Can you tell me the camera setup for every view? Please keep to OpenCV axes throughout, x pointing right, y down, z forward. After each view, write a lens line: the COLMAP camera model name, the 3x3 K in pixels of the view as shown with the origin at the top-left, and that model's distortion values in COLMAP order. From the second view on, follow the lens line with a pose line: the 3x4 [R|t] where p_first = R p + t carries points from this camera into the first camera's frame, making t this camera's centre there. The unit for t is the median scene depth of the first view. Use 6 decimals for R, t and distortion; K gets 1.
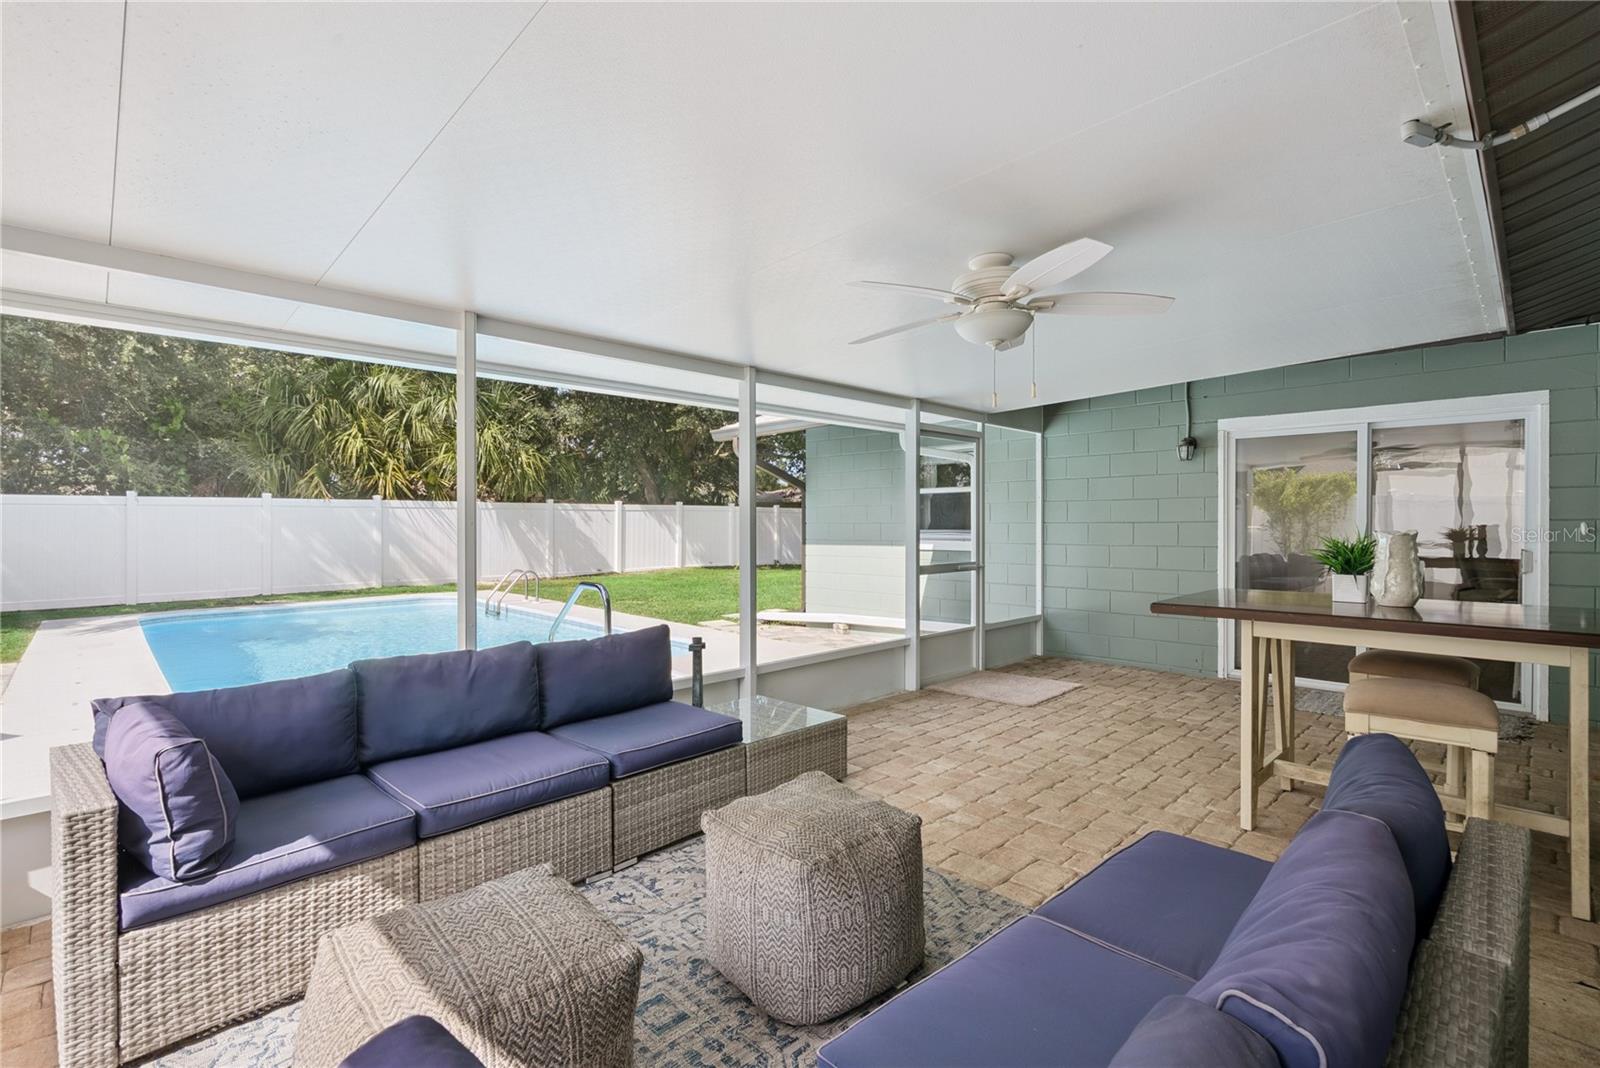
lens RADIAL K [[732.9, 0, 795.9], [0, 732.9, 526.4], [0, 0, 1]] dist [-0.005104, 0.000314]
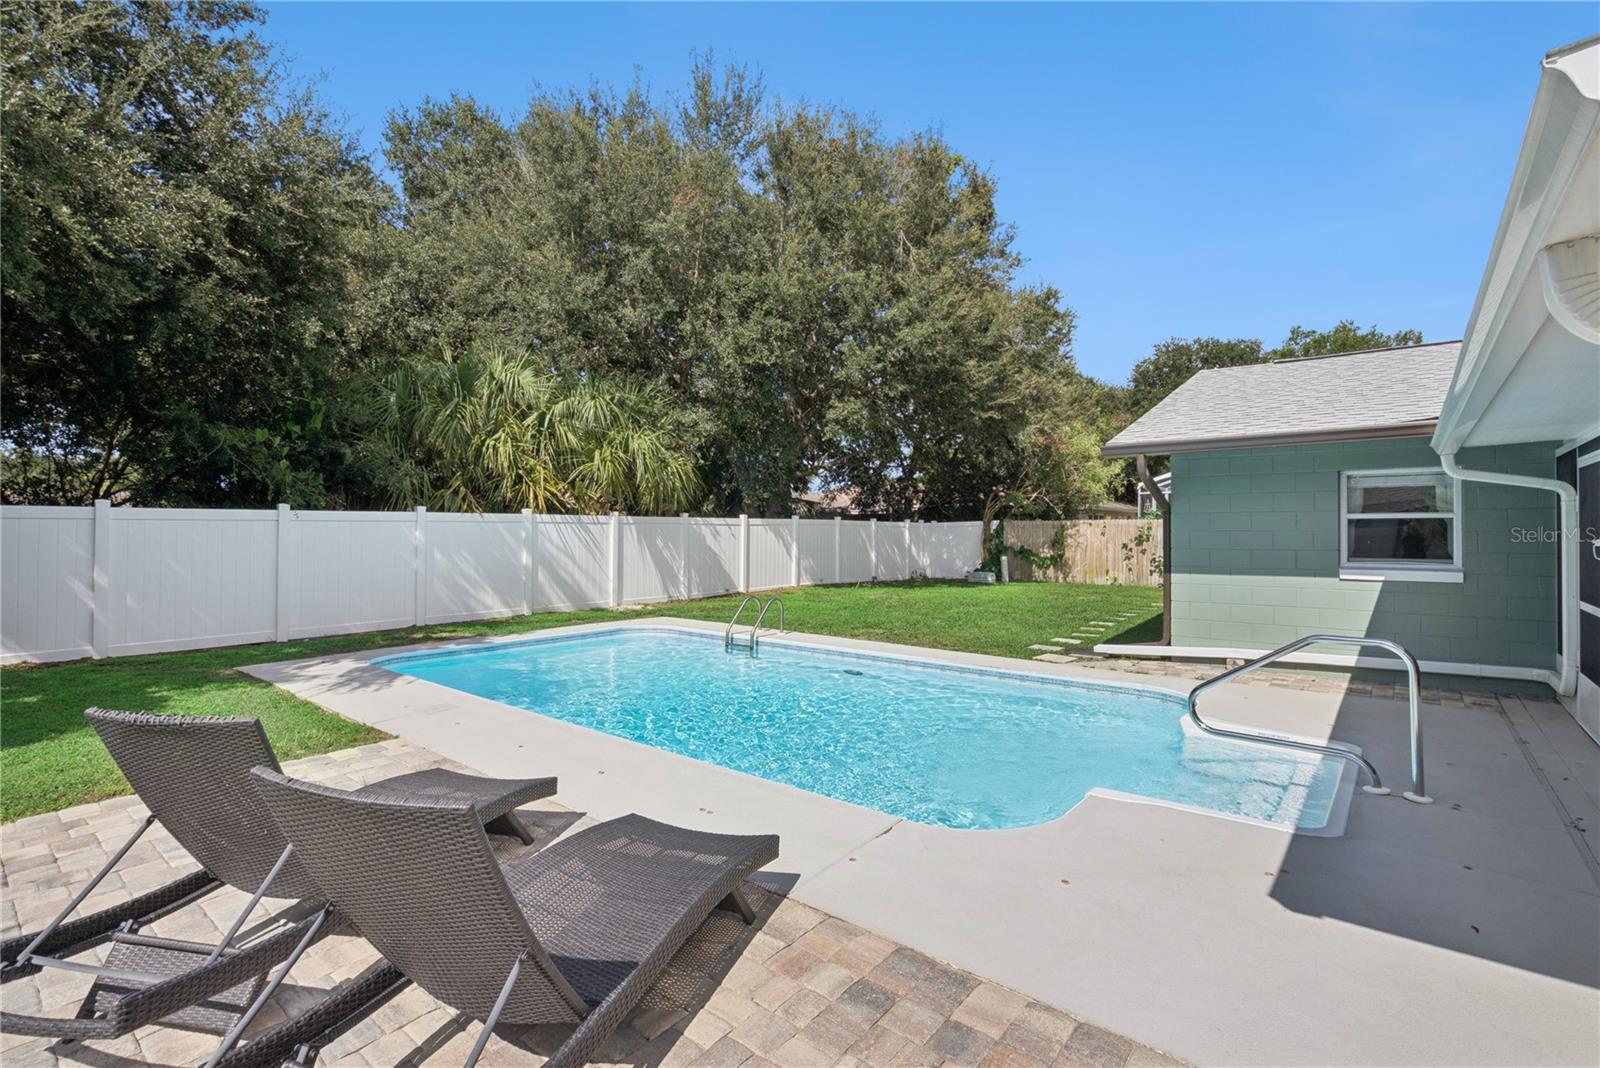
lens RADIAL K [[736.2, 0, 802.7], [0, 736.2, 530.6], [0, 0, 1]] dist [-0.004852, 0.000938]
pose [[0.993557, 0.003174, 0.113291, -0.648706], [-0.002625, 0.999984, -0.004989, -0.023860], [-0.113305, 0.004660, 0.993549, 0.170421]]
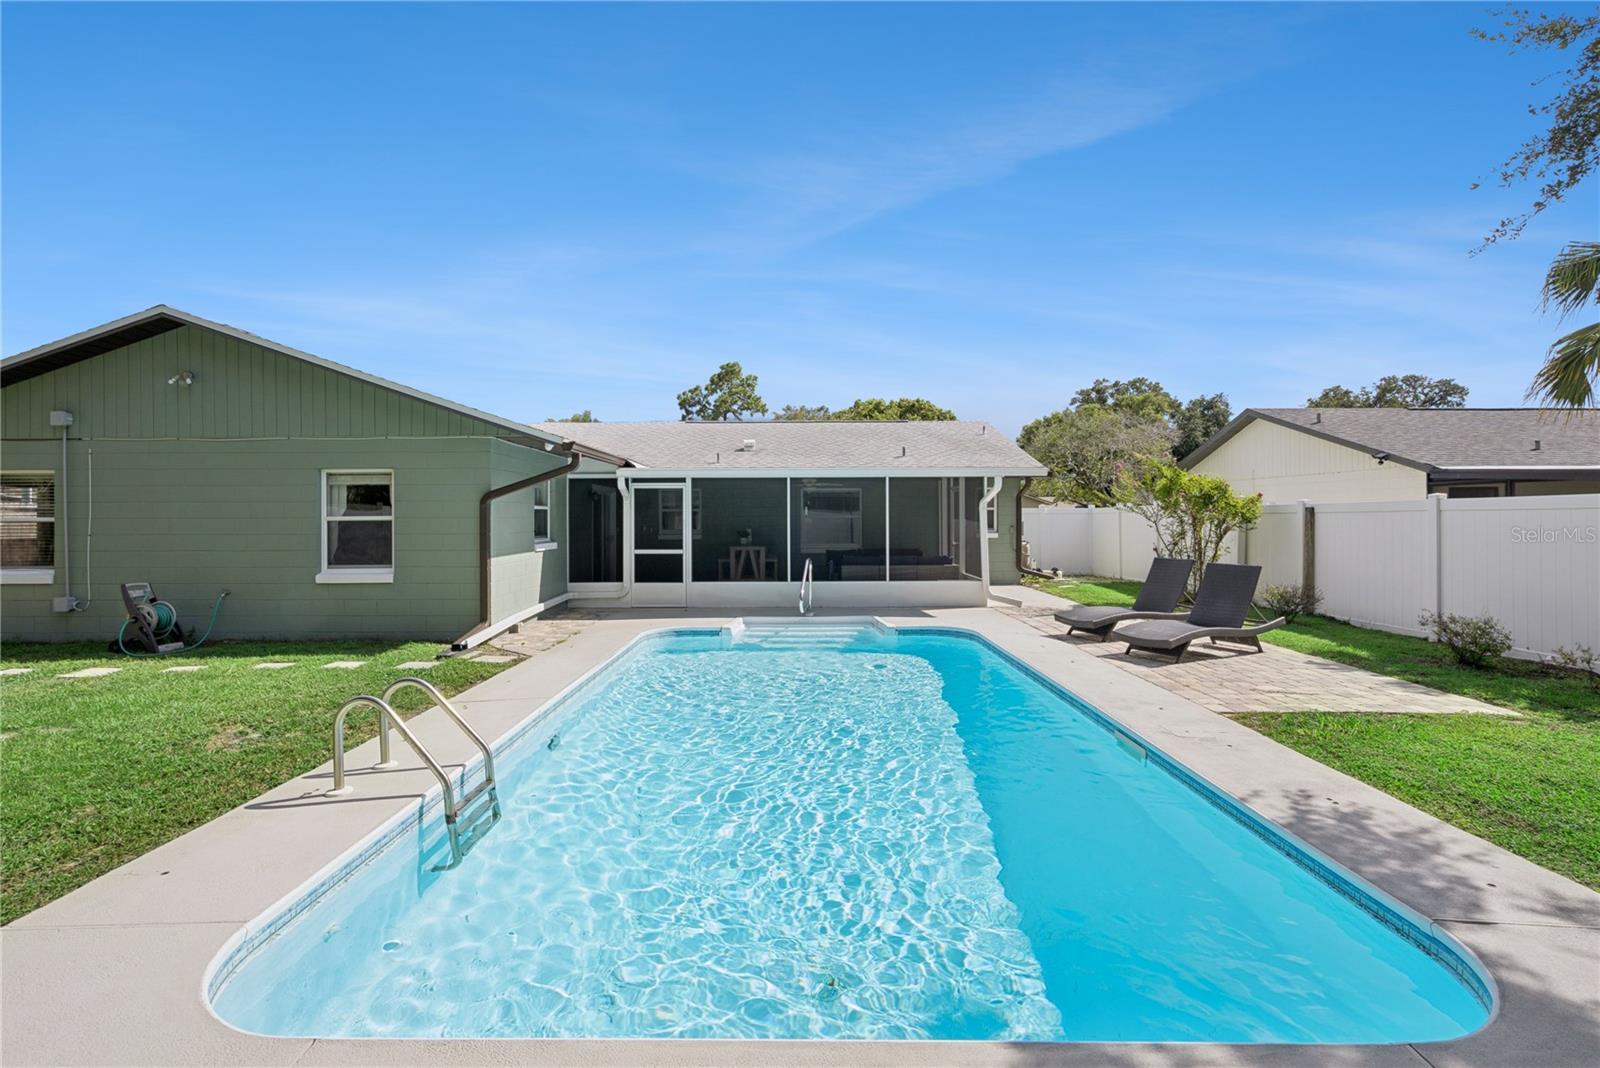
lens RADIAL K [[746.2, 0, 793.5], [0, 746.2, 515.2], [0, 0, 1]] dist [-0.002800, 0.000751]
pose [[-0.716735, 0.006467, 0.697315, -1.156676], [0.007609, 0.999970, -0.001453, -0.028969], [-0.697304, 0.004265, -0.716763, 1.711349]]
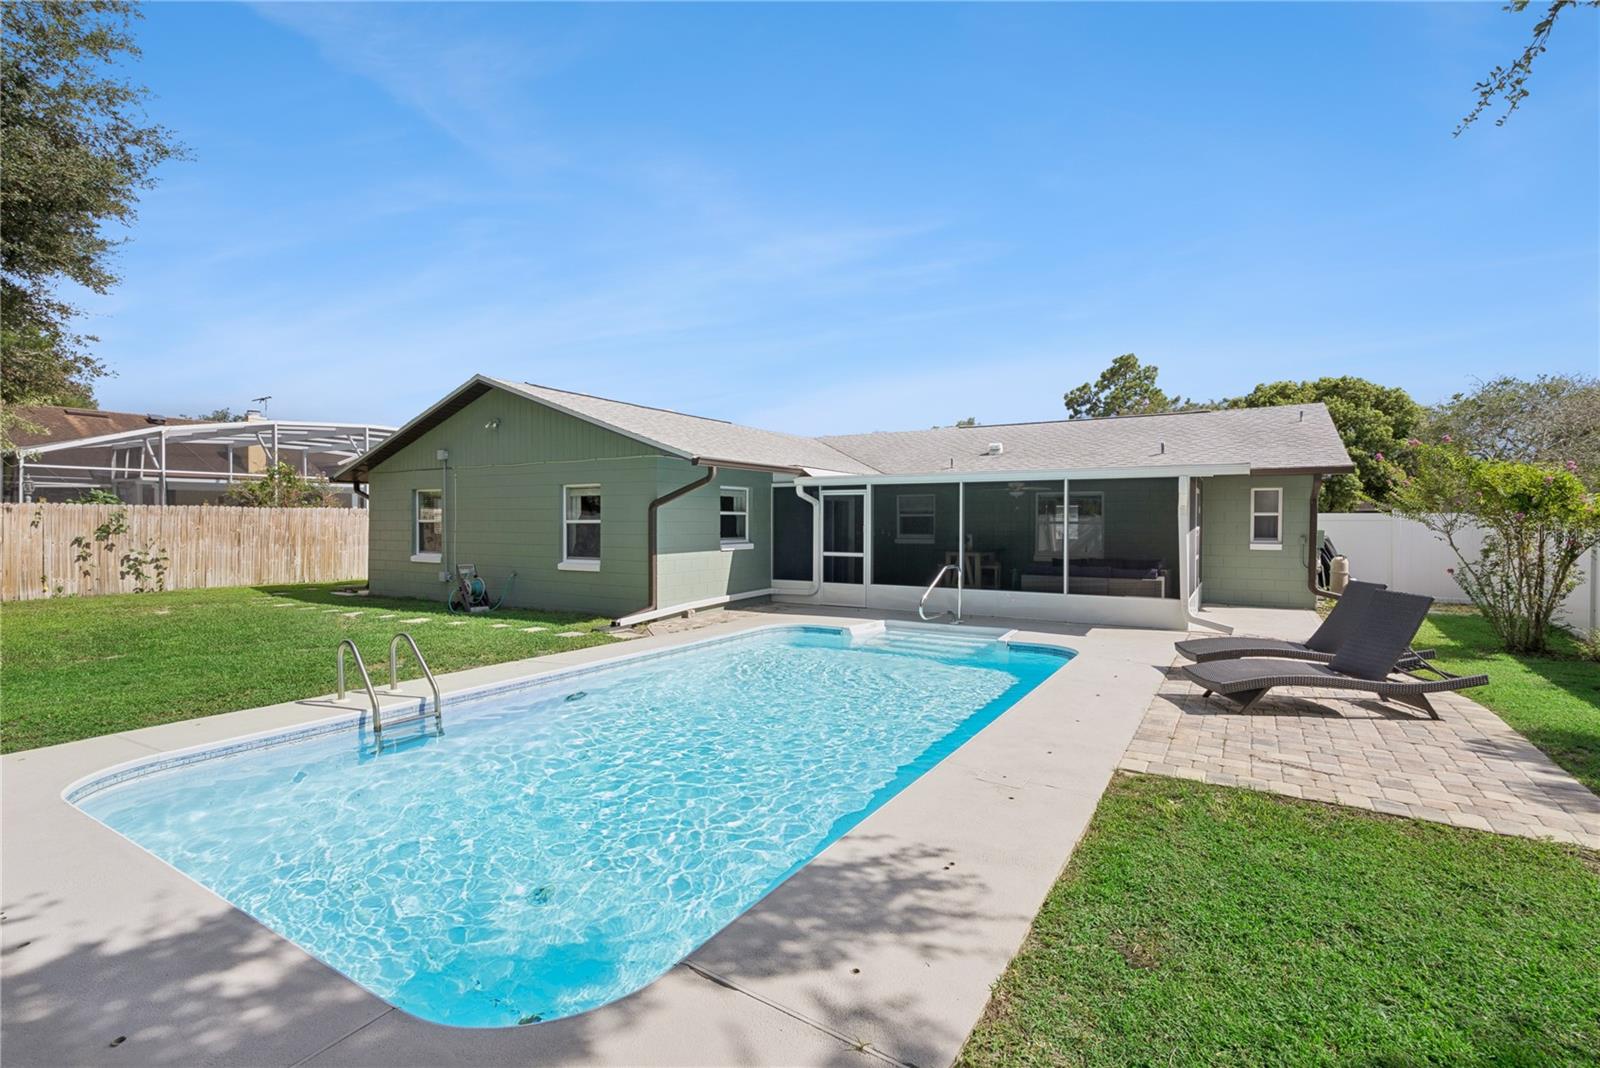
lens RADIAL K [[736.2, 0, 802.7], [0, 736.2, 530.6], [0, 0, 1]] dist [-0.004852, 0.000938]
pose [[-0.254980, -0.011002, 0.966884, -1.445836], [0.001780, 0.999928, 0.011847, -0.029962], [-0.966945, 0.004742, -0.254942, 1.286360]]
